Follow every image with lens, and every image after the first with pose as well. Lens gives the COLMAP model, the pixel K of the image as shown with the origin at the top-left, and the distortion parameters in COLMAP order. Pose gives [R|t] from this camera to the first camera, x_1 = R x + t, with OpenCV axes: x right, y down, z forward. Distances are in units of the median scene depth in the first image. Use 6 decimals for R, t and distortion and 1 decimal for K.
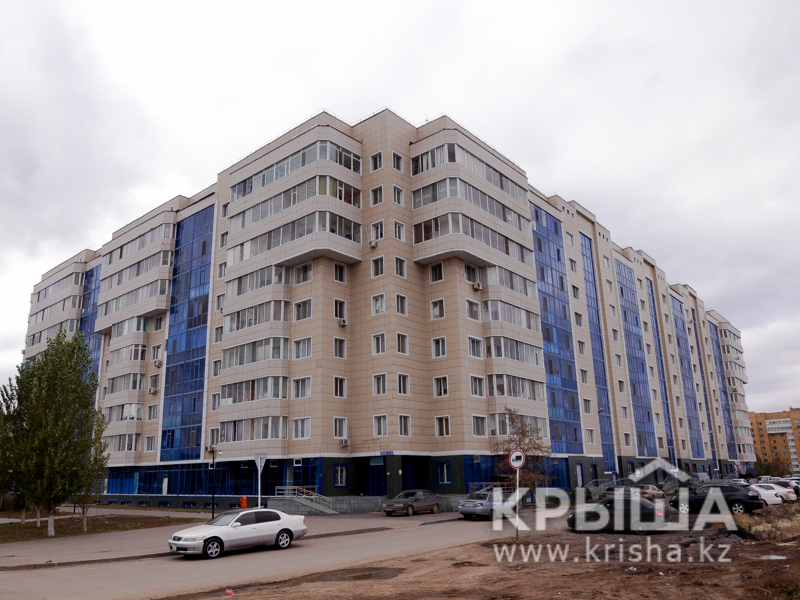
lens RADIAL K [[637.8, 0, 400.0], [0, 637.8, 300.0], [0, 0, 1]] dist [-0.011396, -0.002021]
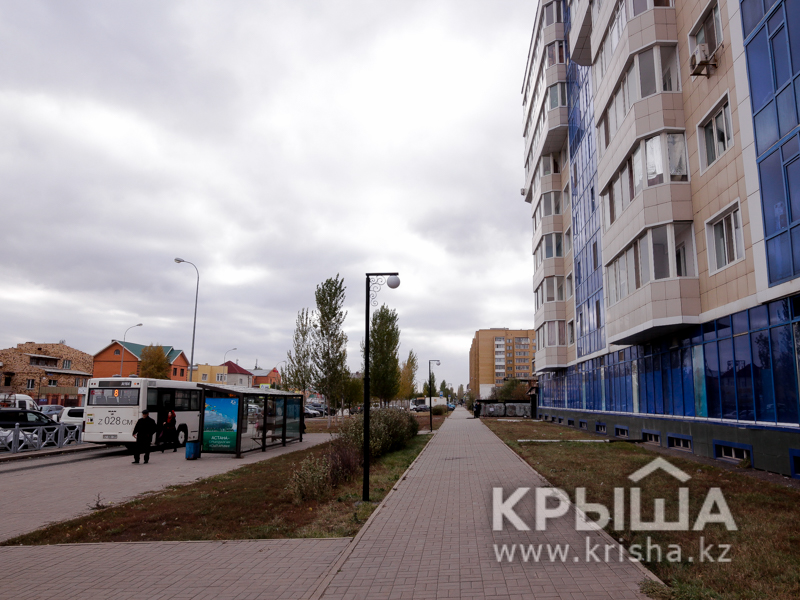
lens RADIAL K [[637.8, 0, 400.0], [0, 637.8, 300.0], [0, 0, 1]] dist [-0.011396, -0.002021]
pose [[0.626077, -0.099683, -0.773363, -0.267428], [0.189063, 0.981607, 0.026531, 0.214856], [0.756493, -0.162825, 0.633408, 0.706713]]
